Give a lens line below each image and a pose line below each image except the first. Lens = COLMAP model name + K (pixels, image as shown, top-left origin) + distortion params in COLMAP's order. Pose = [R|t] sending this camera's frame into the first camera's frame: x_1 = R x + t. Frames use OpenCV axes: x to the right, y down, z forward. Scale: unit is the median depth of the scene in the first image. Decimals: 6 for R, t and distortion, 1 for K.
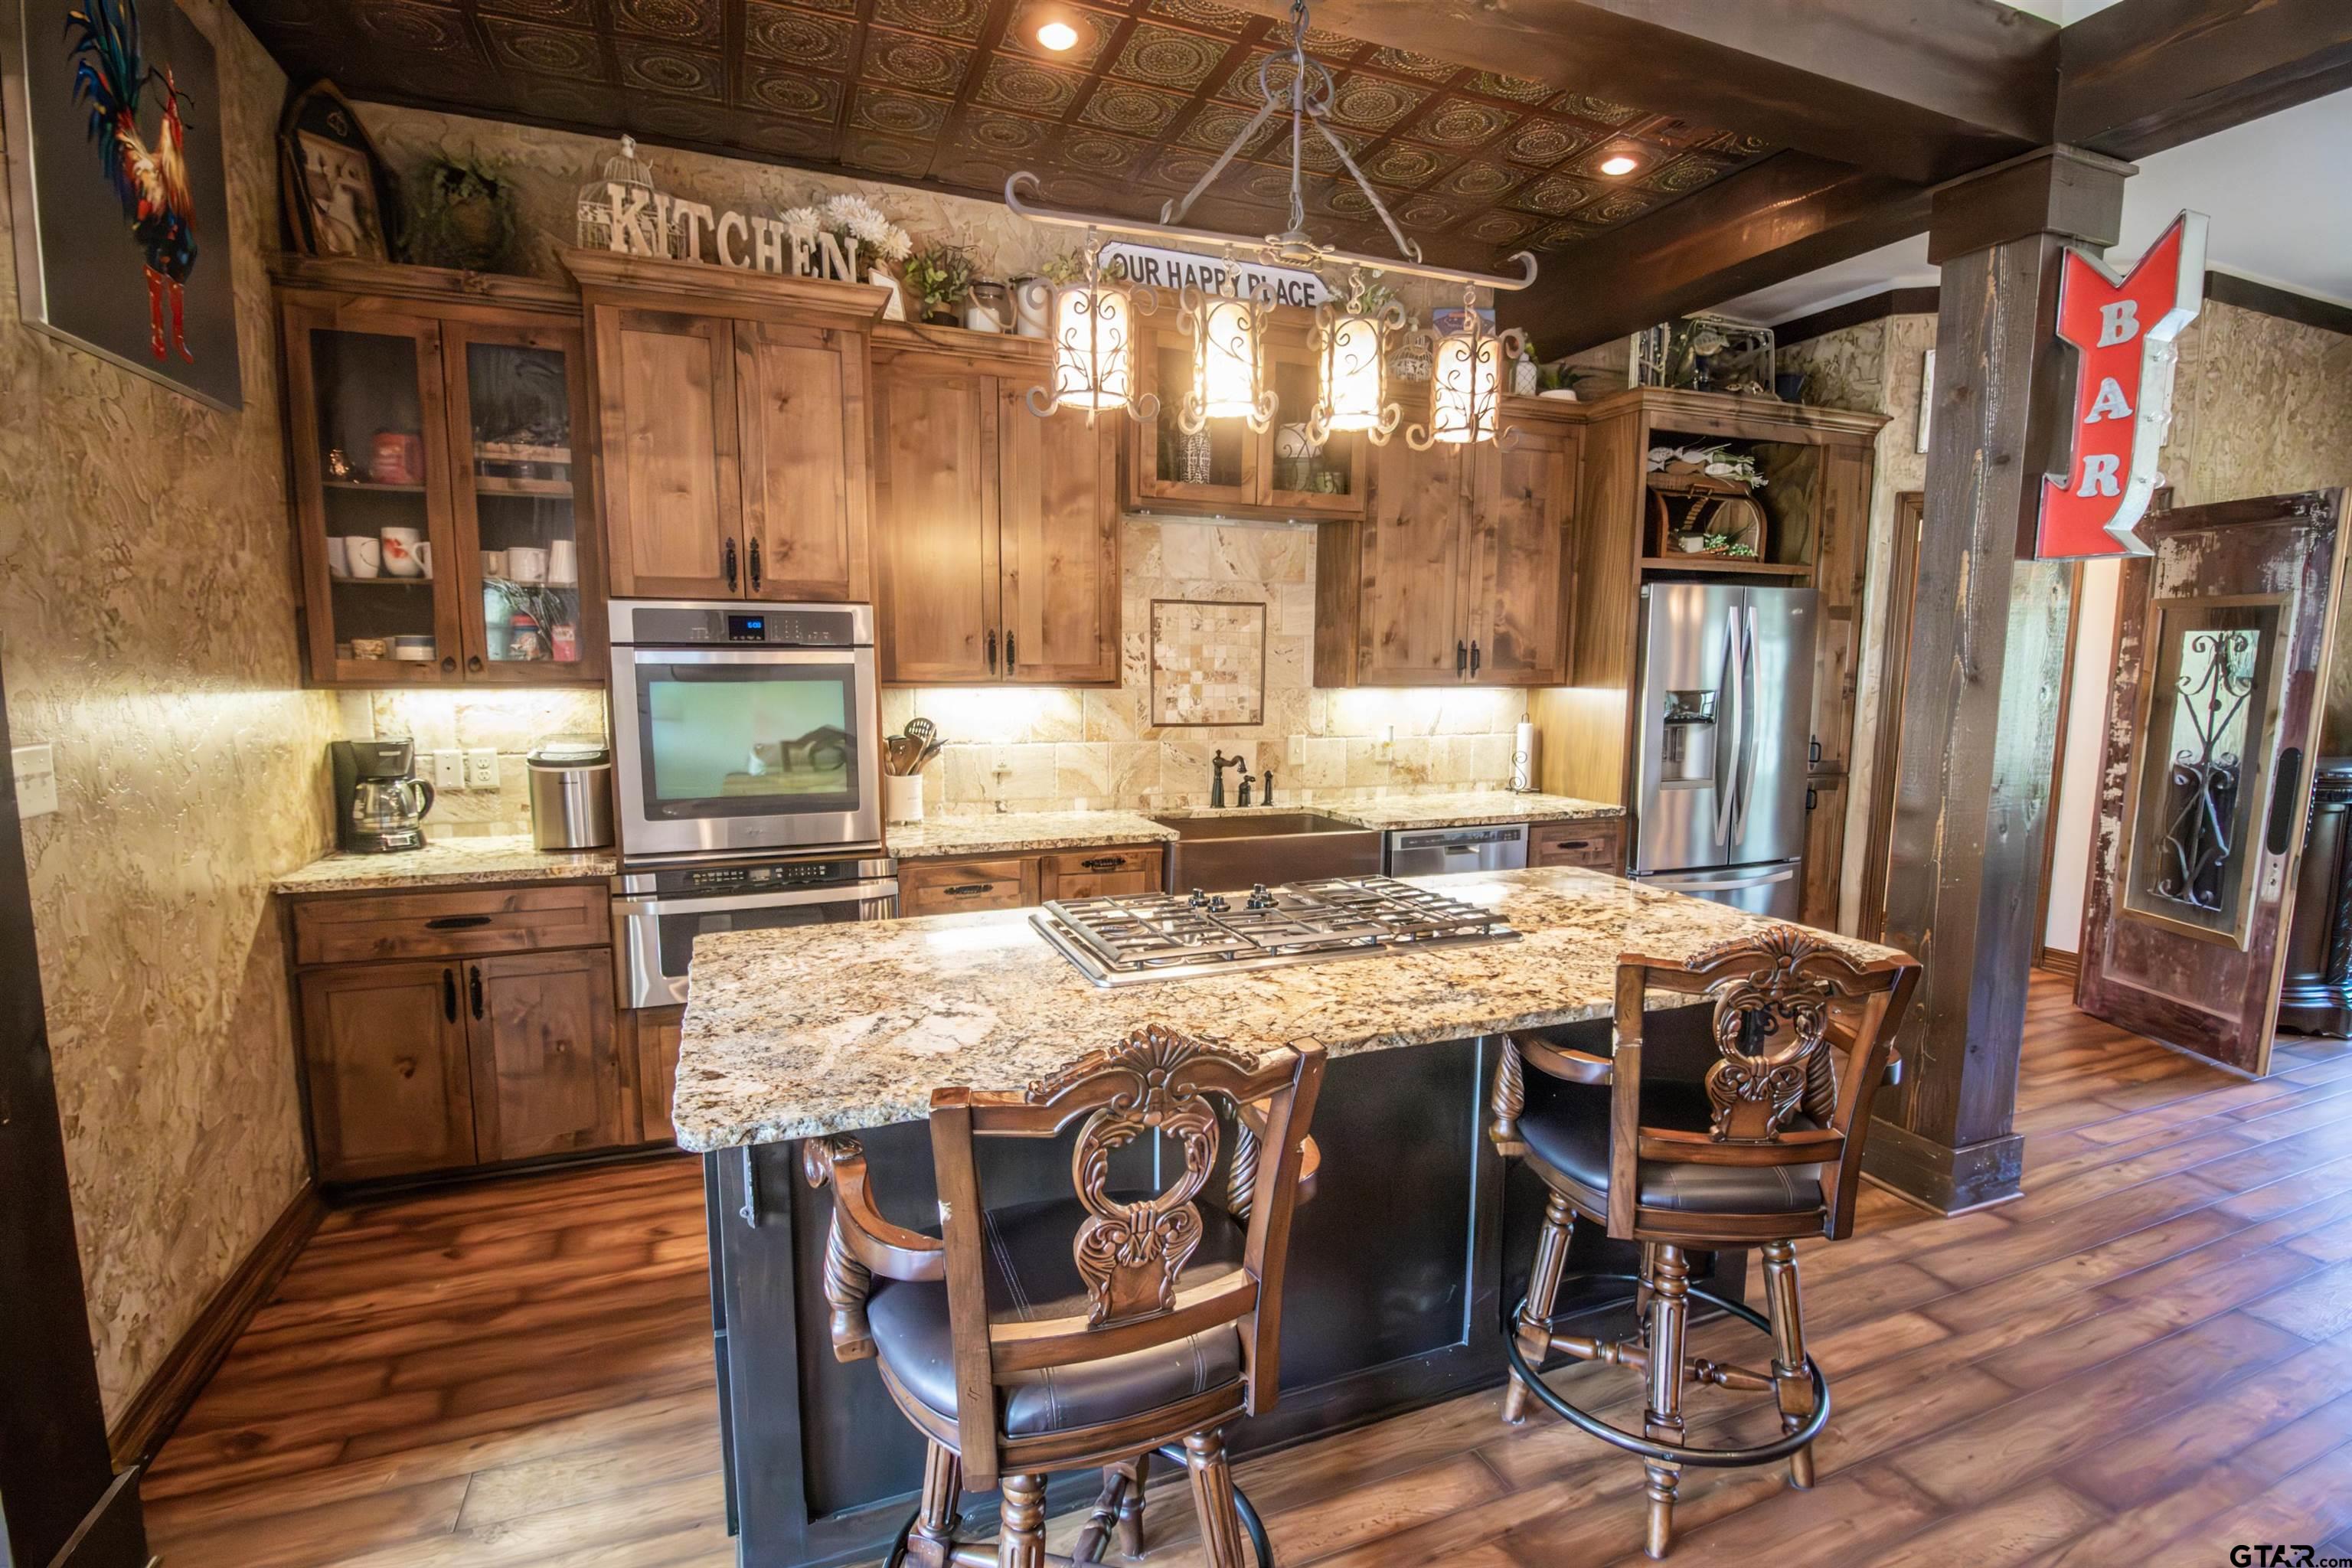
lens RADIAL K [[1095.5, 0, 1192.5], [0, 1095.5, 785.8], [0, 0, 1]] dist [-0.003095, -0.010887]
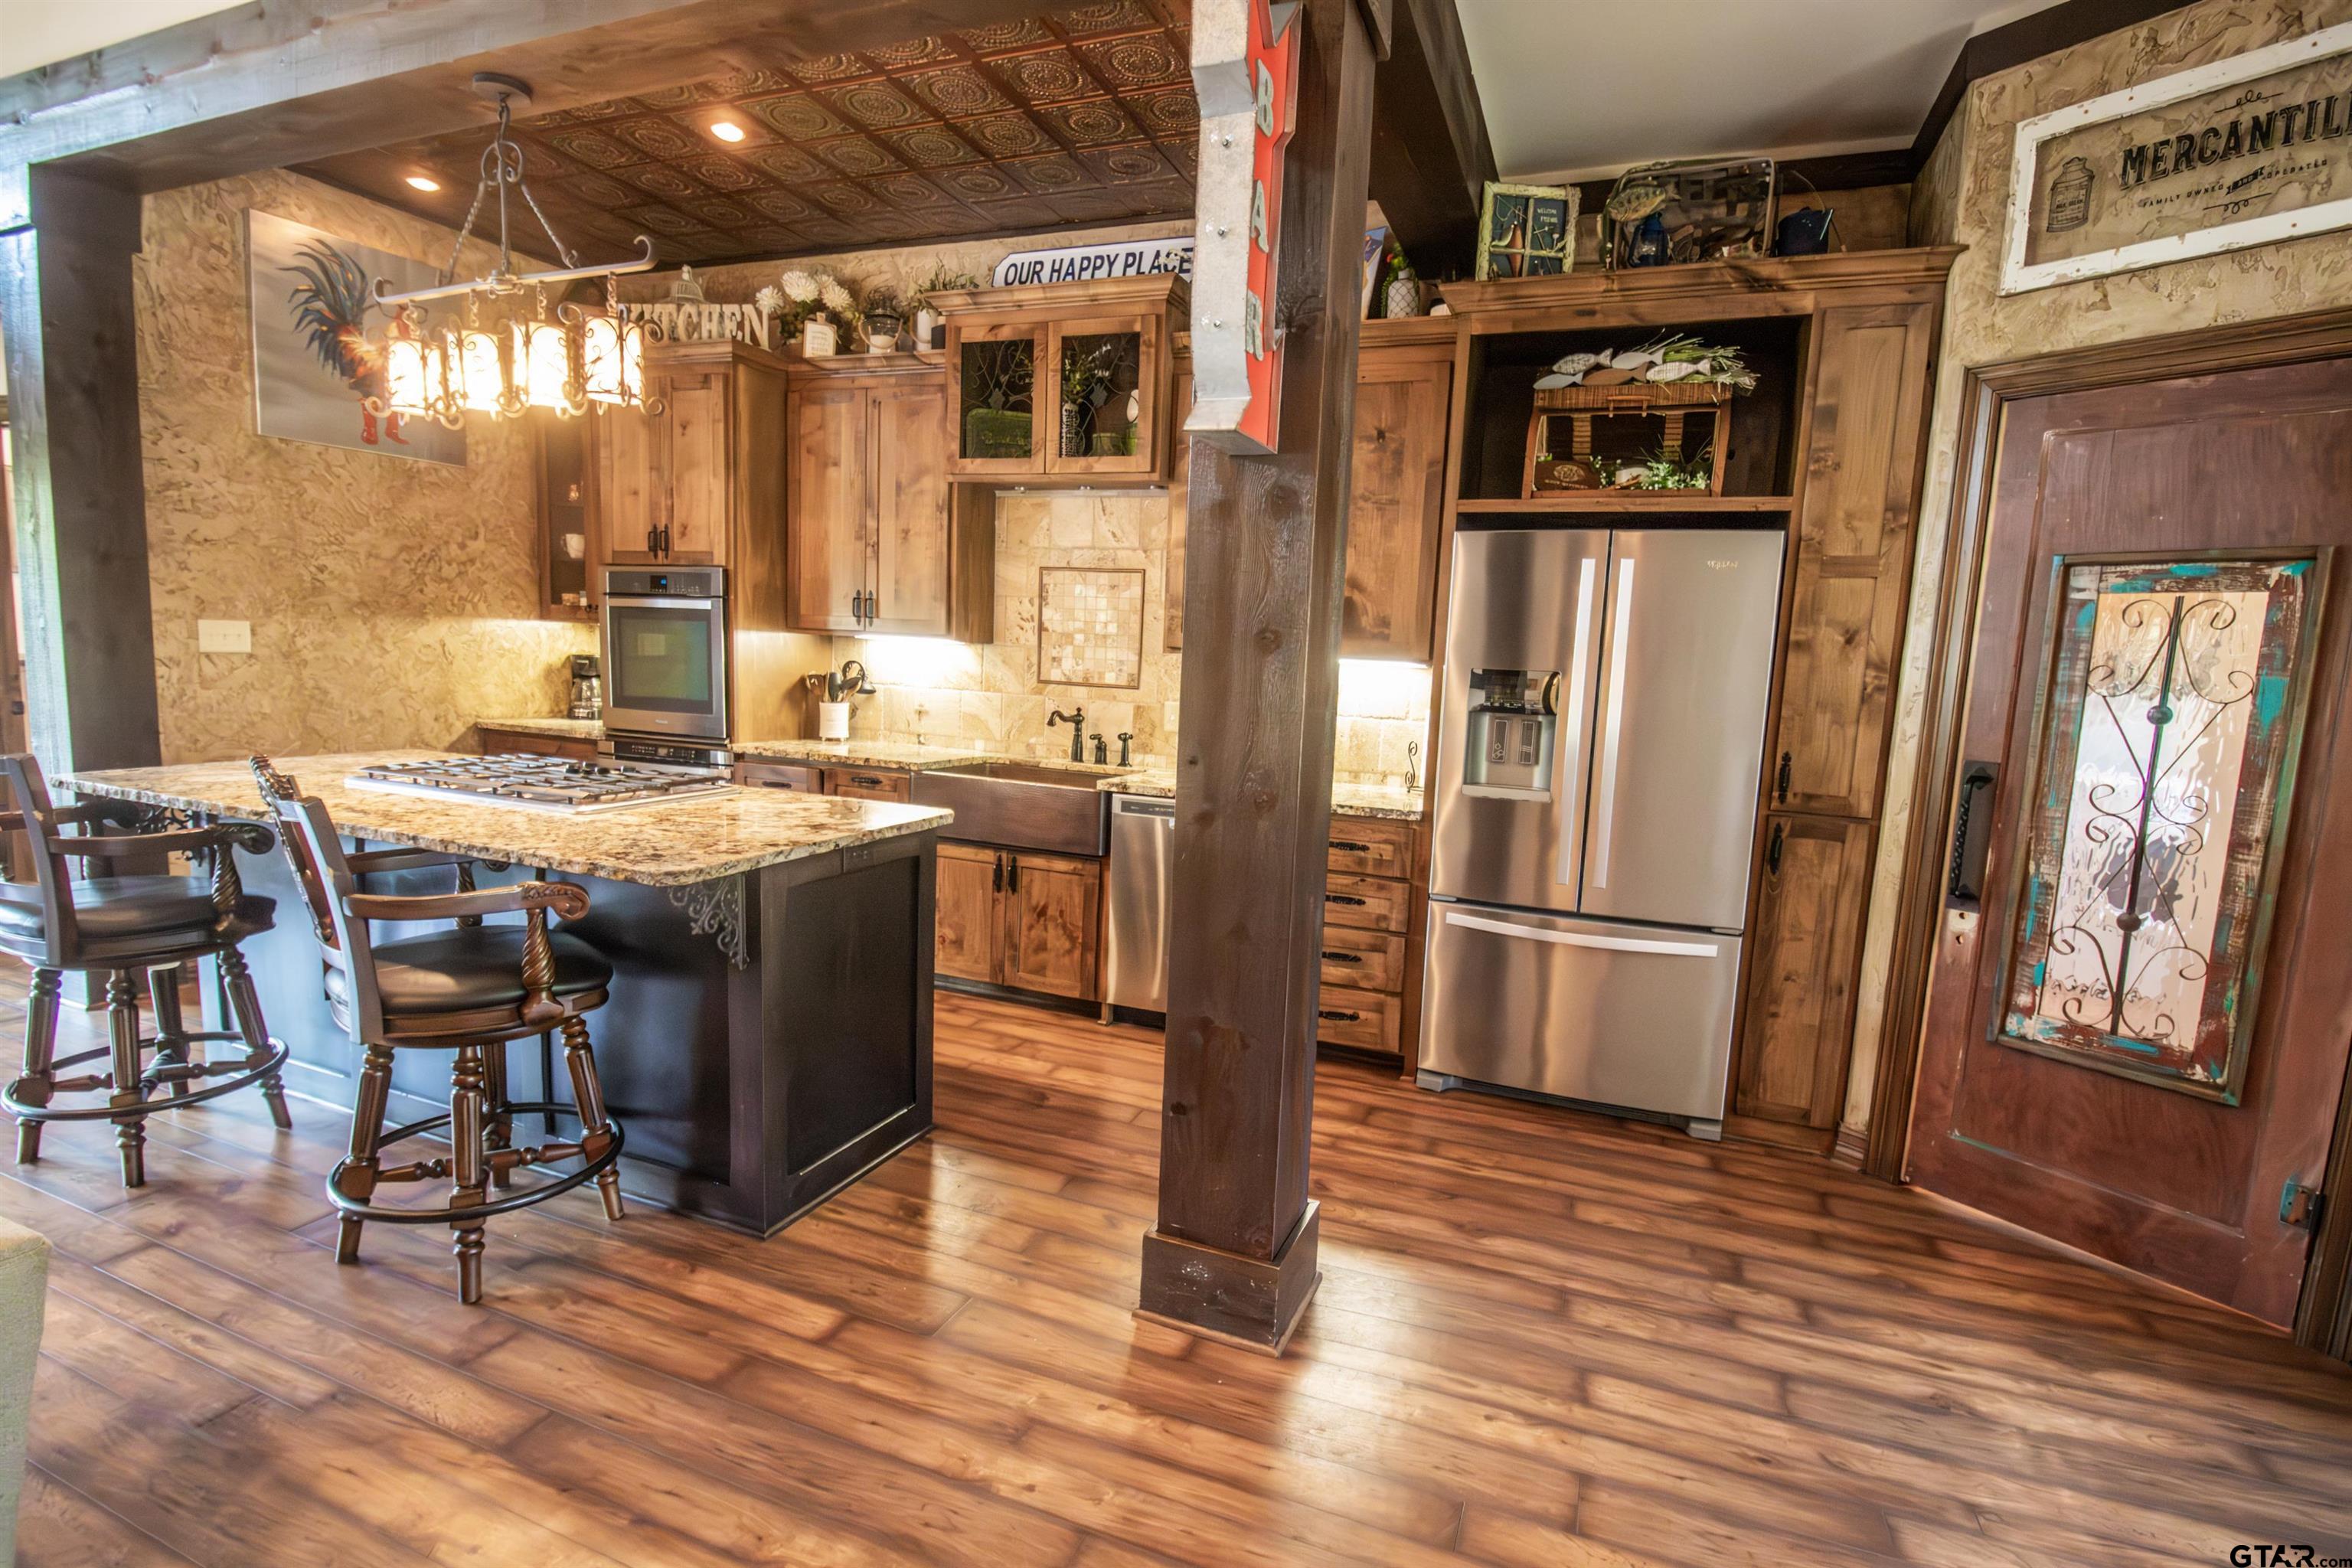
lens RADIAL K [[1095.5, 0, 1188.7], [0, 1095.5, 781.7], [0, 0, 1]] dist [-0.003095, -0.010887]
pose [[0.724334, 0.107537, -0.681011, 0.847391], [-0.121872, 0.992177, 0.027047, -0.003203], [0.678592, 0.063405, 0.731774, 0.304693]]
